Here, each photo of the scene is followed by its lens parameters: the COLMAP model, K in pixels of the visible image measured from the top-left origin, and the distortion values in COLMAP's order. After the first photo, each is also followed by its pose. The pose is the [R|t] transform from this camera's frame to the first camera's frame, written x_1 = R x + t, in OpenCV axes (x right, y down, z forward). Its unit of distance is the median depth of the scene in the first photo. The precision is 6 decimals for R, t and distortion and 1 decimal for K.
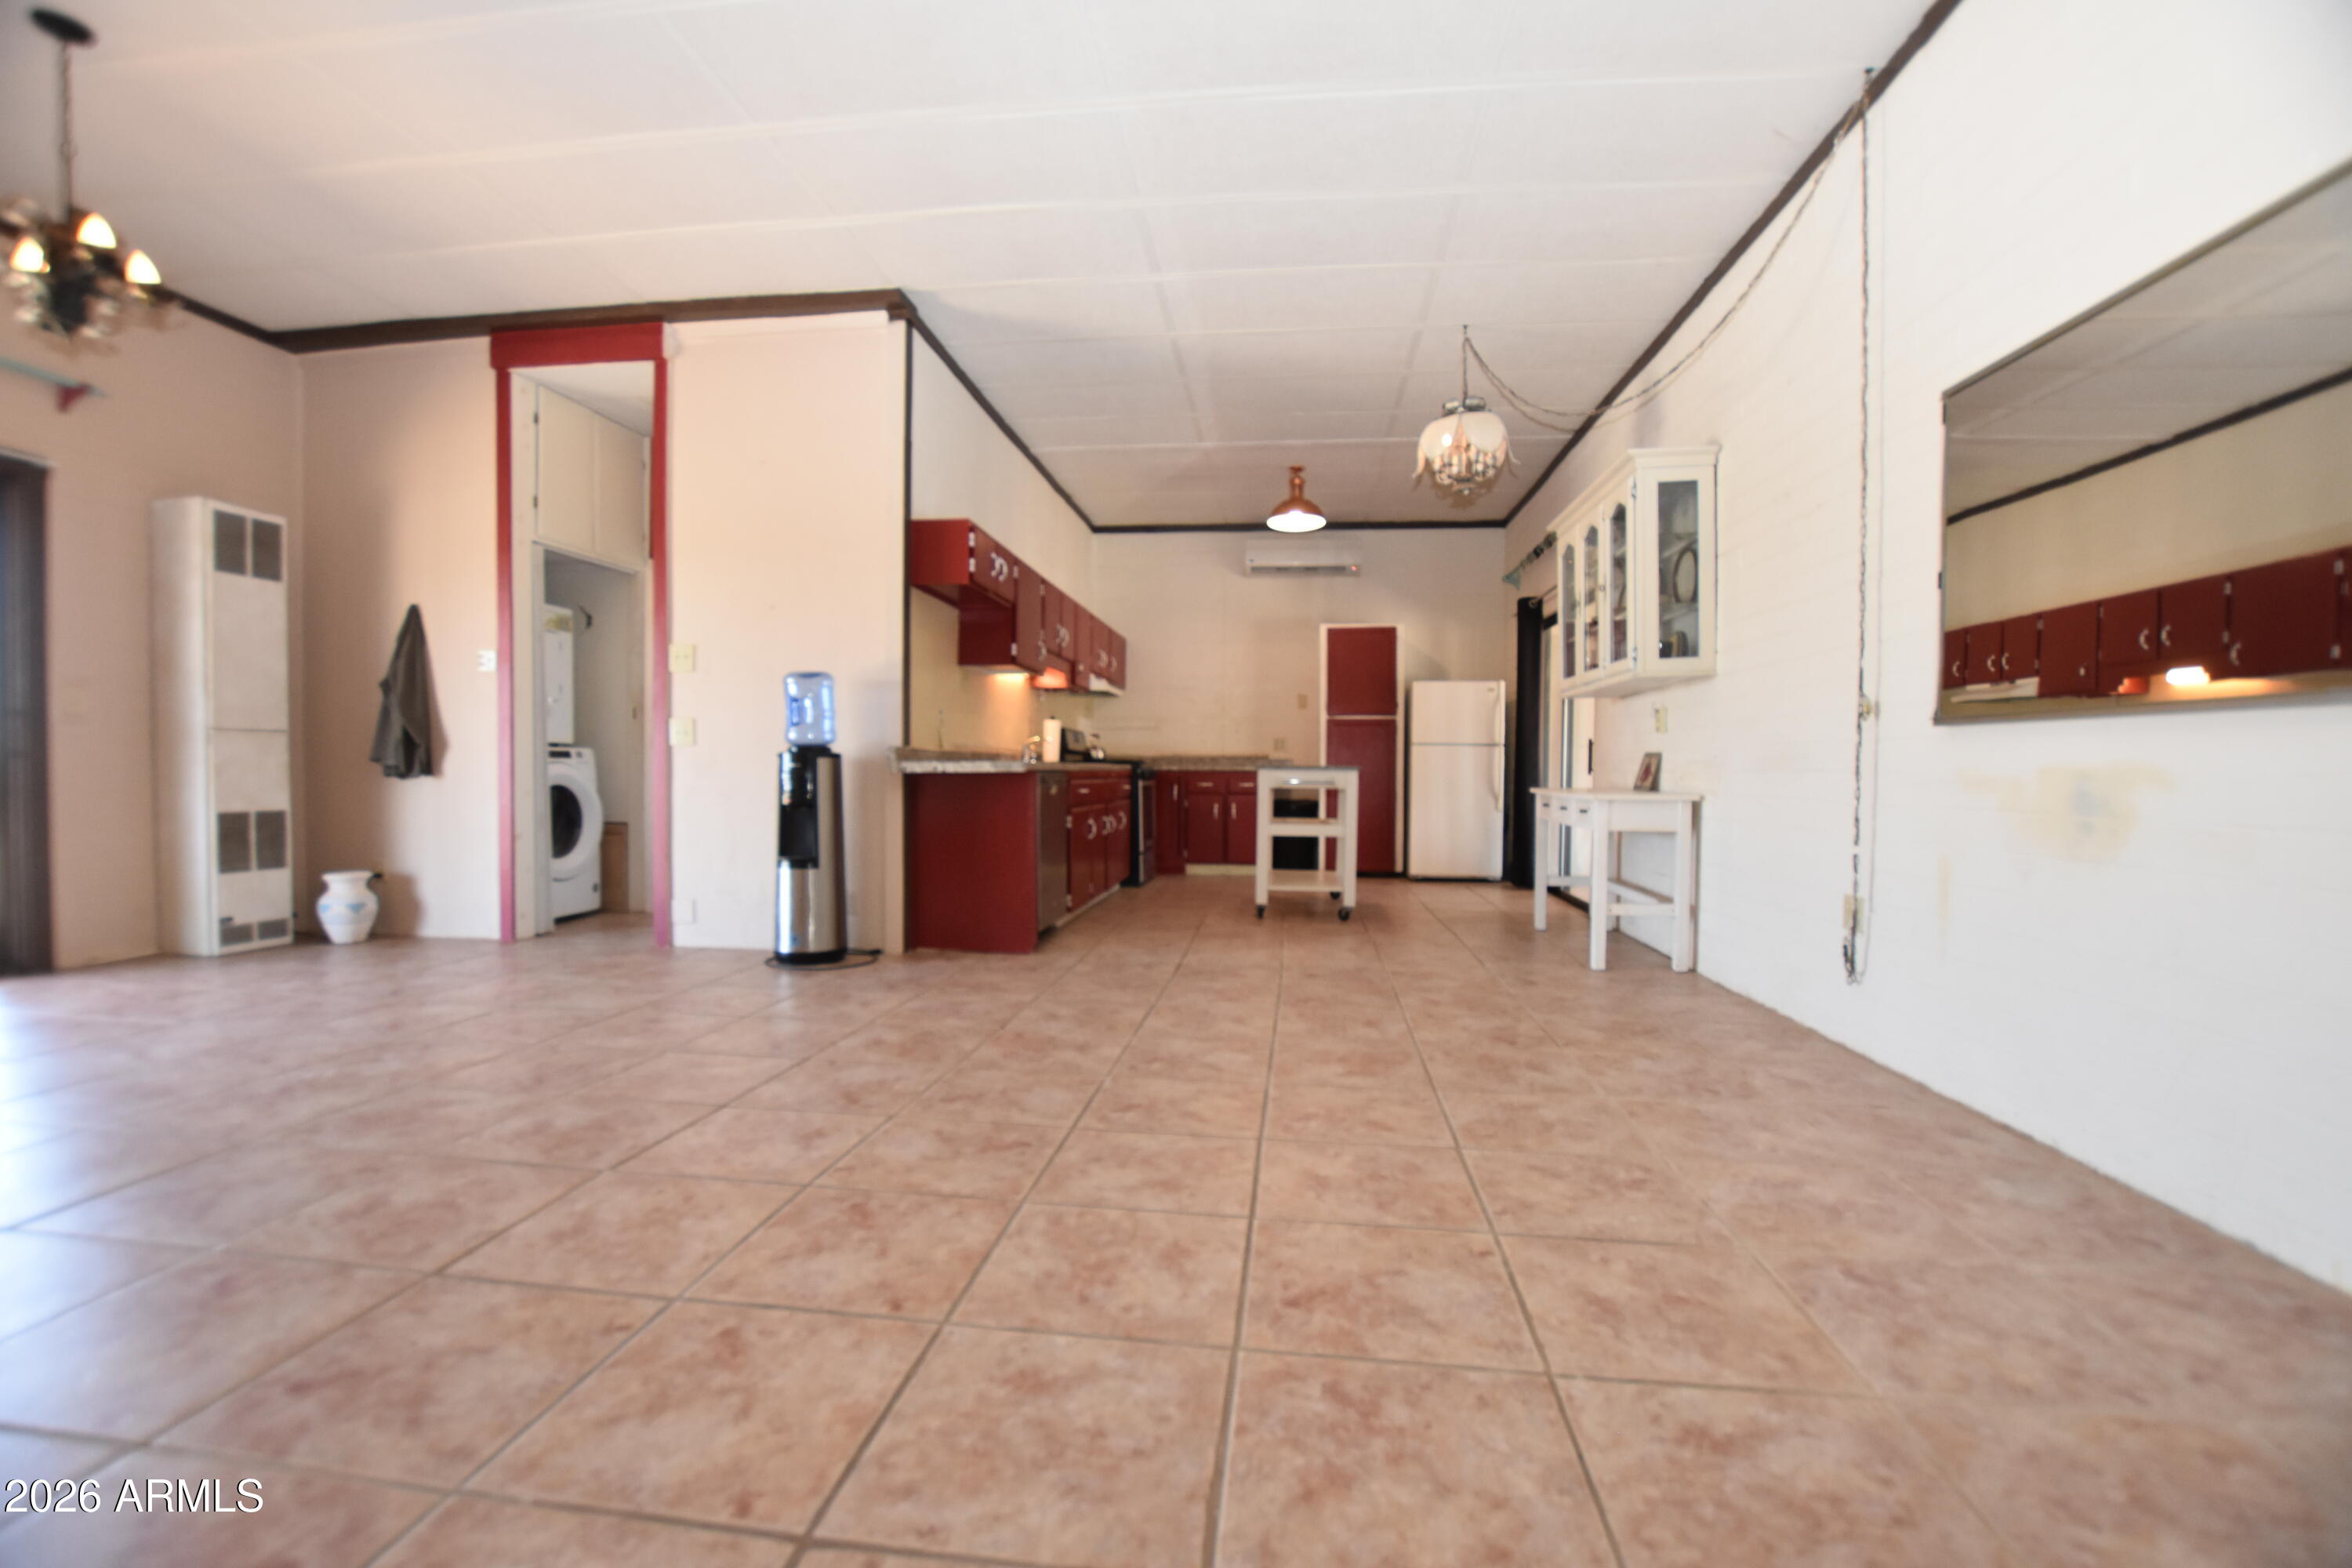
lens RADIAL K [[1039.1, 0, 1173.8], [0, 1039.1, 789.2], [0, 0, 1]] dist [-0.029900, 0.000982]
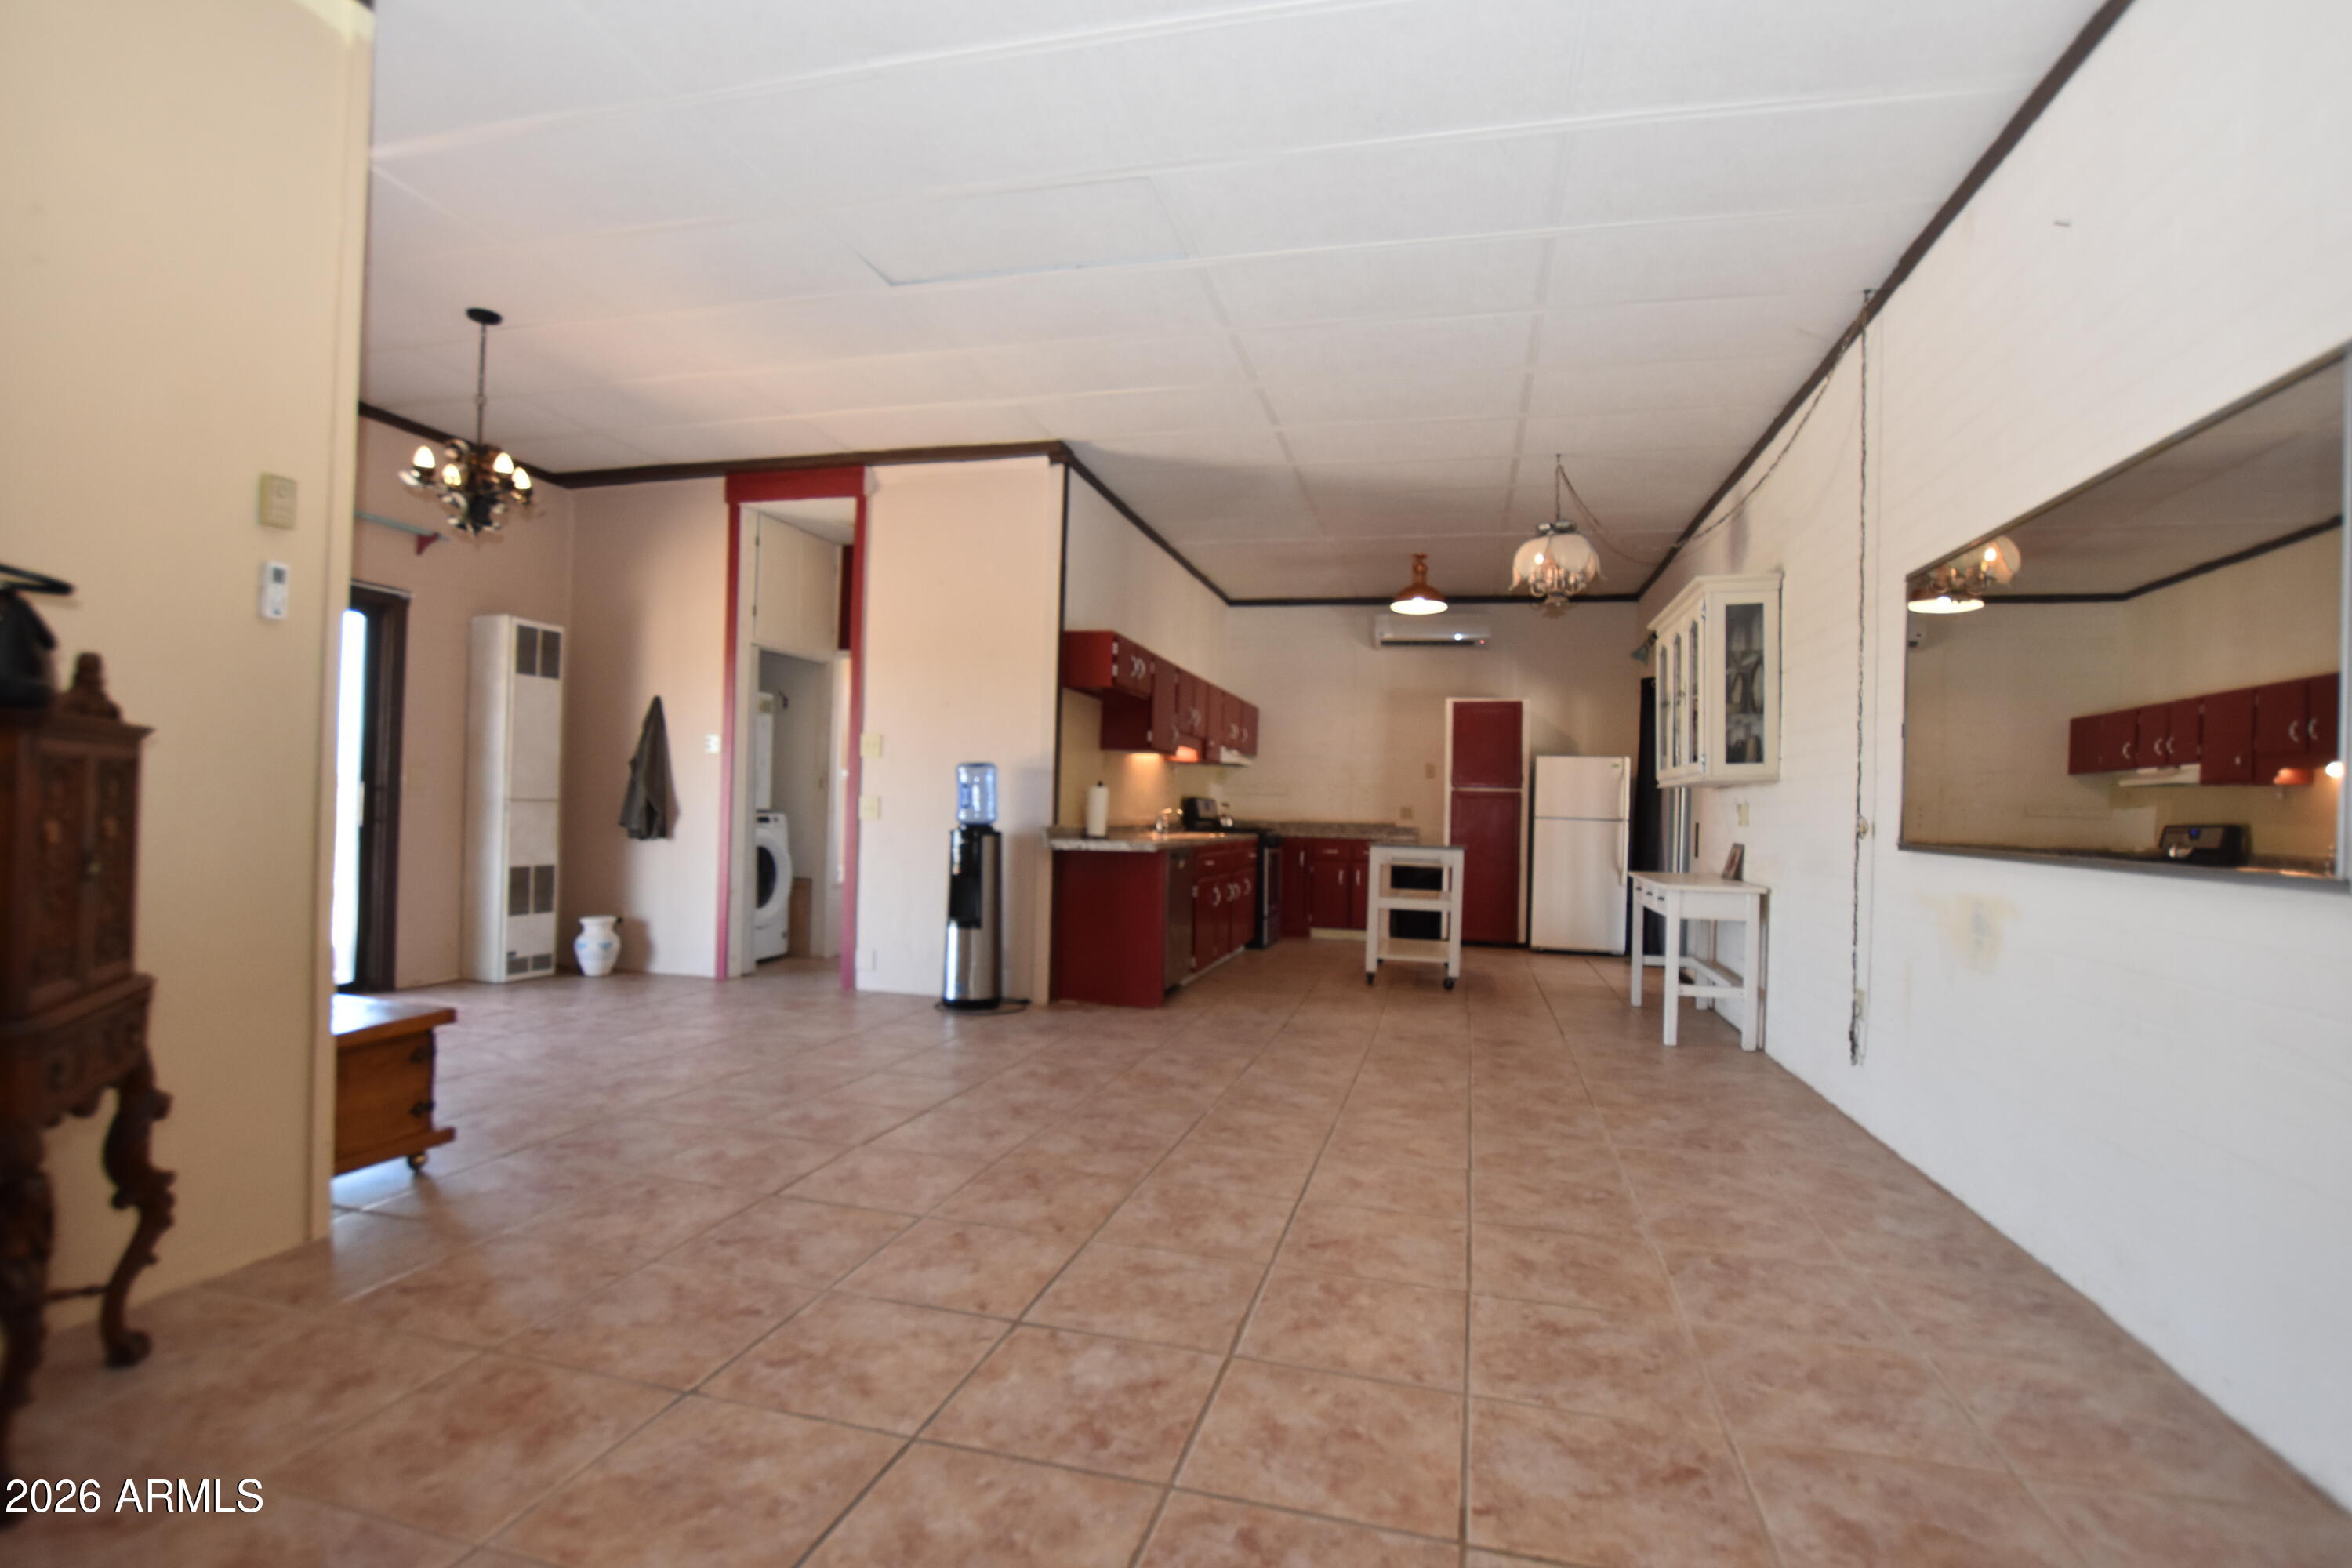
lens RADIAL K [[1130.0, 0, 1172.9], [0, 1130.0, 794.7], [0, 0, 1]] dist [-0.032297, 0.000019]
pose [[0.990961, 0.018657, -0.132846, 0.039875], [-0.023114, 0.999218, -0.032085, -0.037322], [0.132143, 0.034865, 0.990617, -0.236401]]
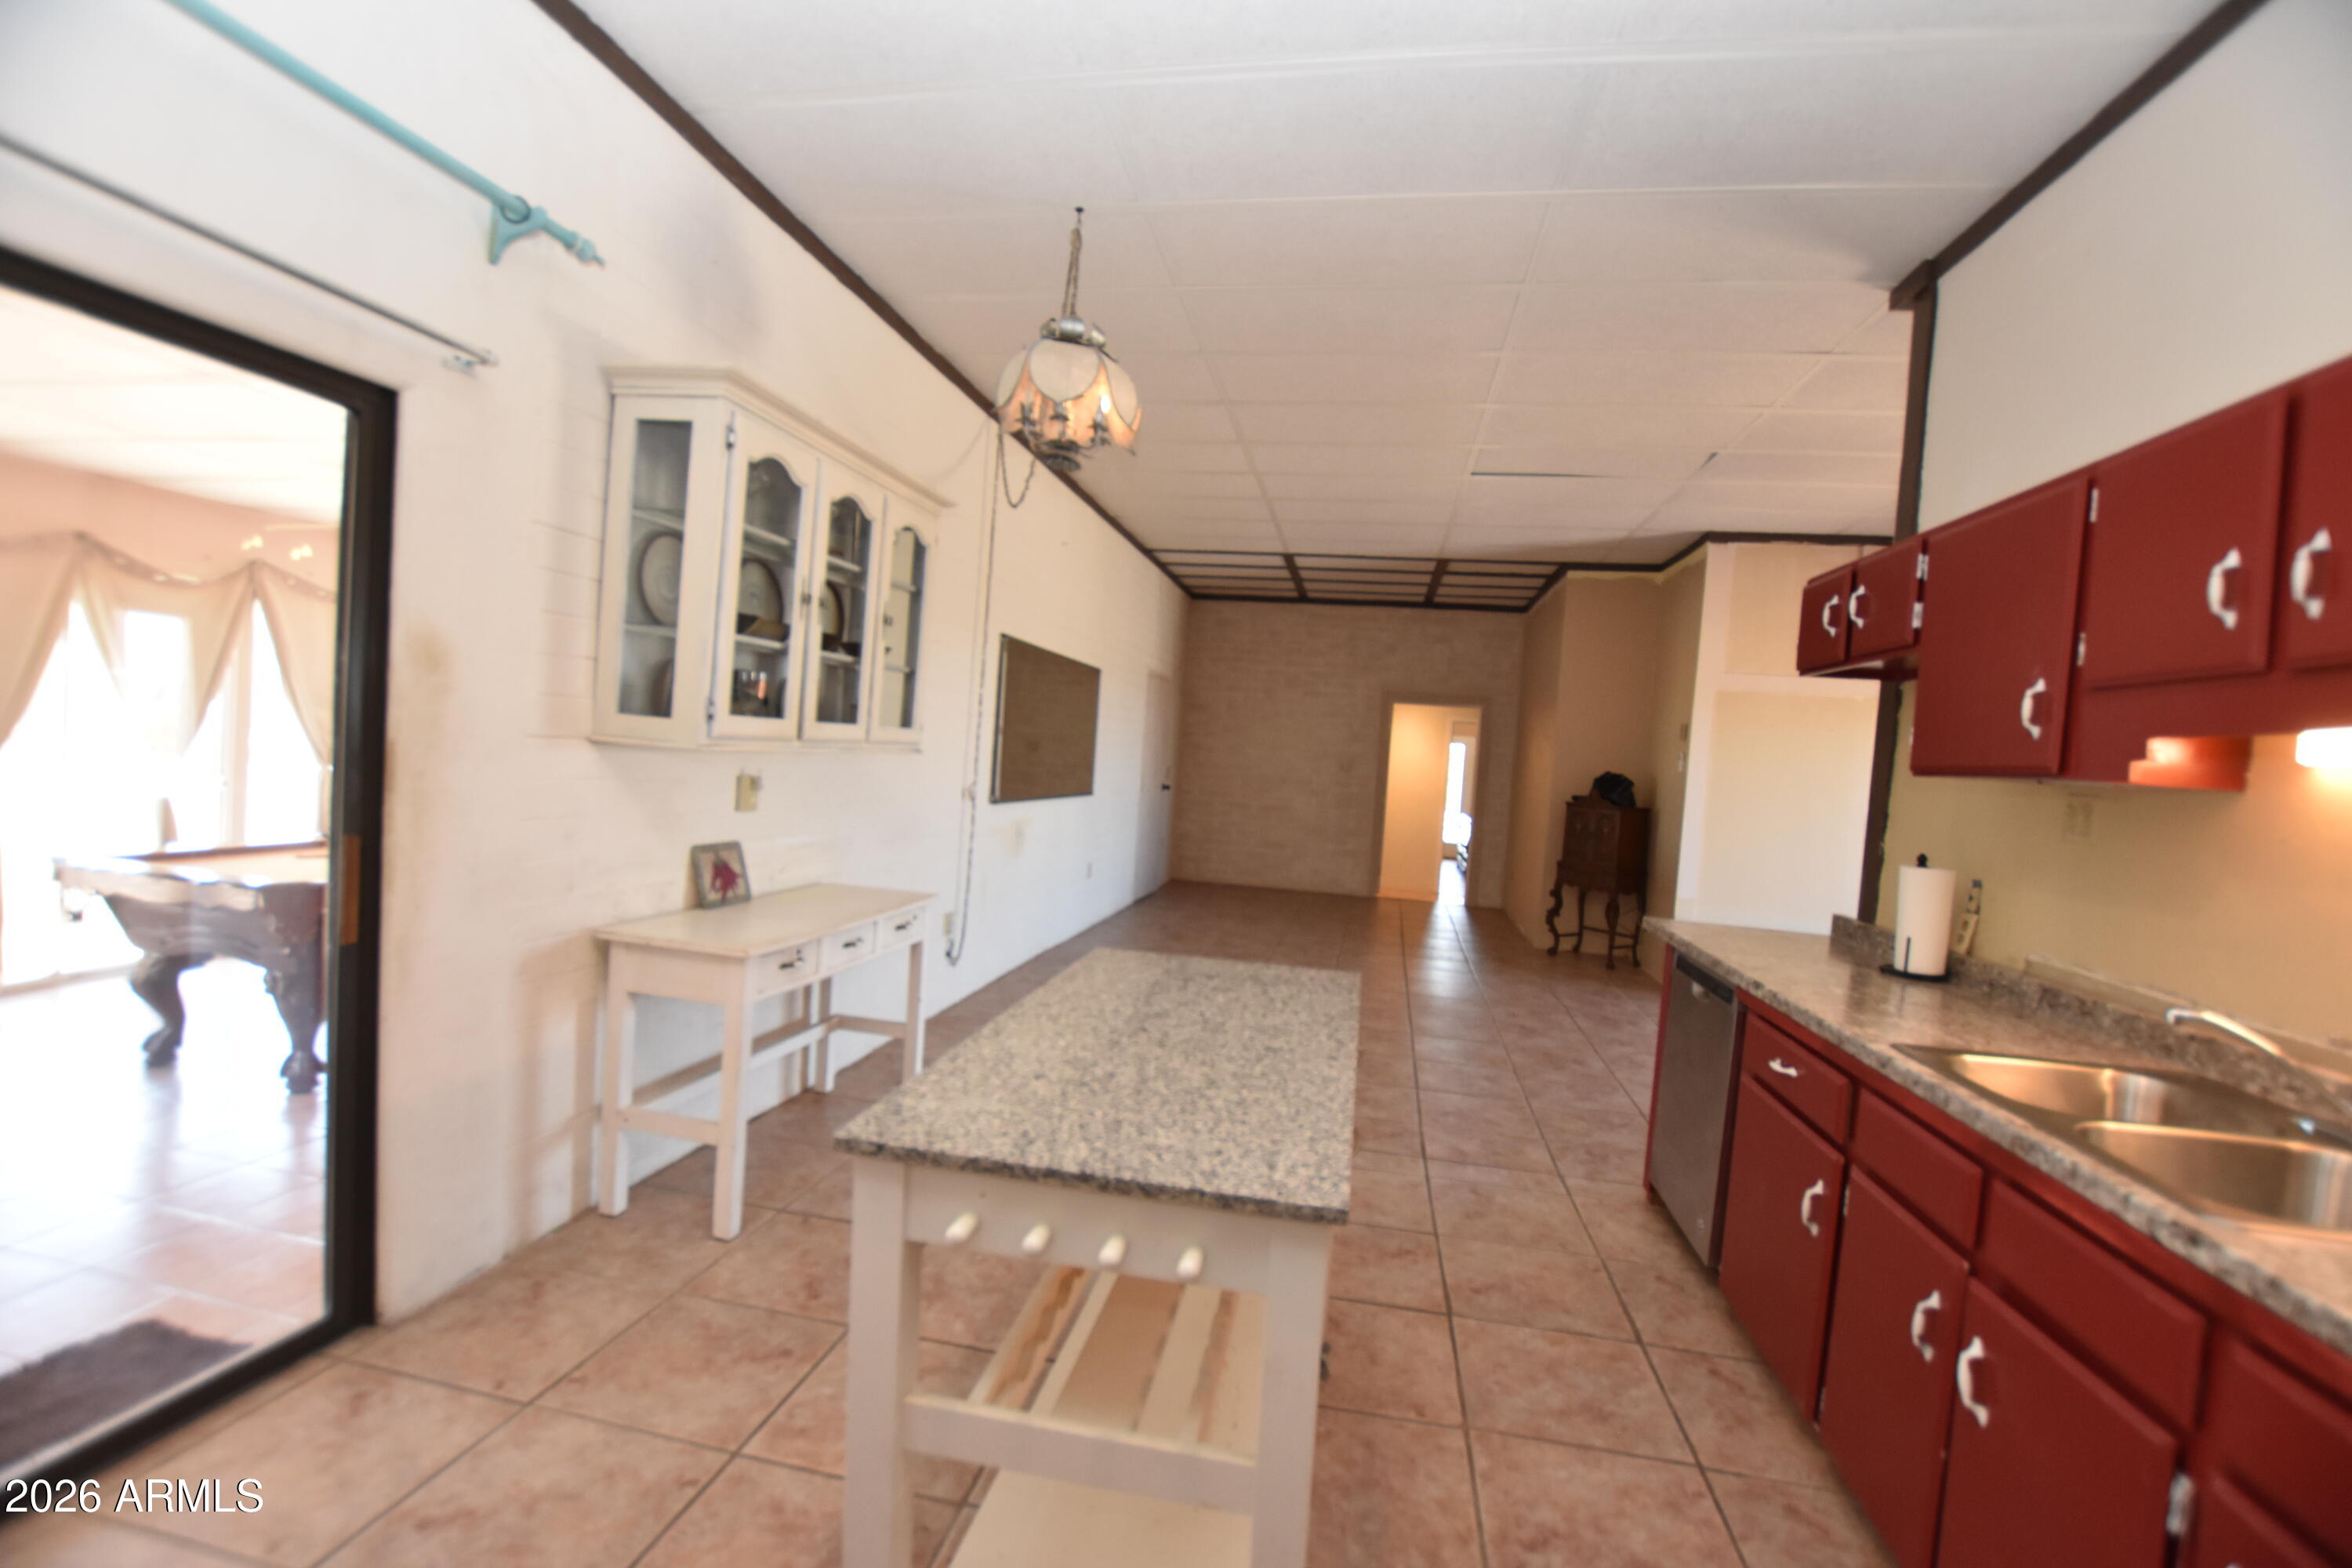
lens RADIAL K [[1050.4, 0, 1173.6], [0, 1050.4, 793.1], [0, 0, 1]] dist [-0.019879, 0.000786]
pose [[-0.994823, -0.079089, 0.063807, 0.155365], [-0.075087, 0.995194, 0.062848, -0.132701], [-0.068471, 0.057732, -0.995981, 1.685409]]
